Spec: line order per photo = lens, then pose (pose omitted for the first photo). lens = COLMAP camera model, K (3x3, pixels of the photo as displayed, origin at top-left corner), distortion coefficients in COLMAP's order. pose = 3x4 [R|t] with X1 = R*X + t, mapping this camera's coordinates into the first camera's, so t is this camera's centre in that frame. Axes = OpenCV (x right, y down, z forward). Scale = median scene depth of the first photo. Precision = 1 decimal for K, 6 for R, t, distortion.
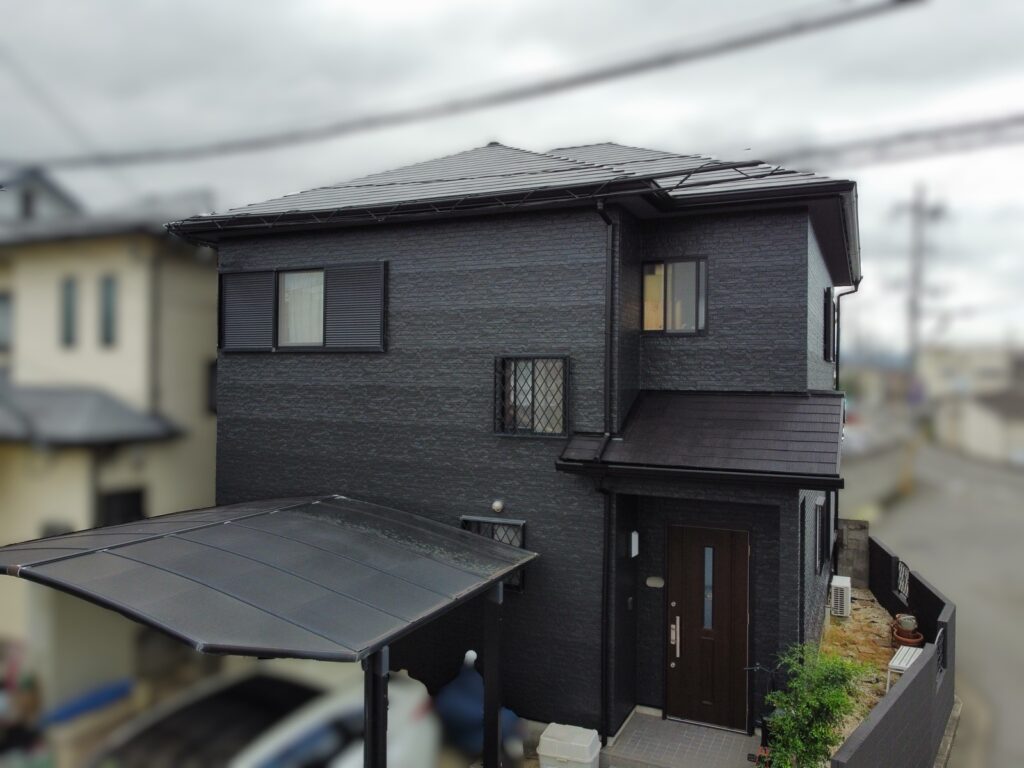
lens RADIAL K [[717.8, 0, 512.0], [0, 717.8, 384.0], [0, 0, 1]] dist [-0.000644, -0.000090]
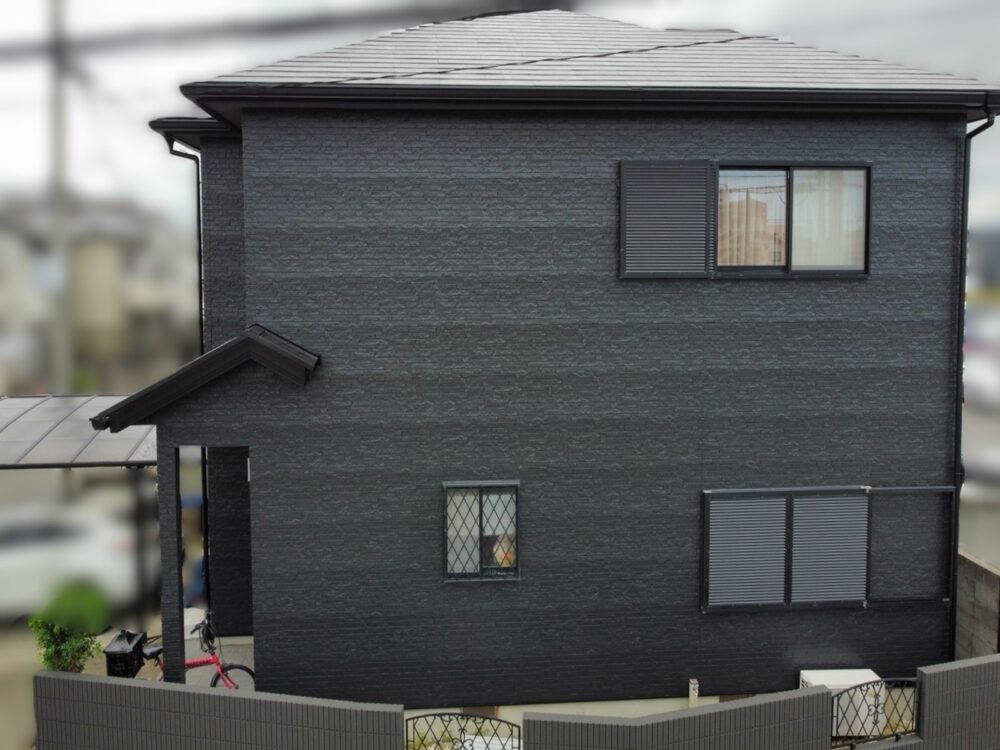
lens RADIAL K [[790.4, 0, 500.0], [0, 790.4, 375.0], [0, 0, 1]] dist [-0.004761, 0.000117]
pose [[0.890814, -0.053121, 0.451252, -0.515380], [0.021283, 0.996930, 0.075344, -0.006588], [-0.453869, -0.057513, 0.889210, 0.220282]]
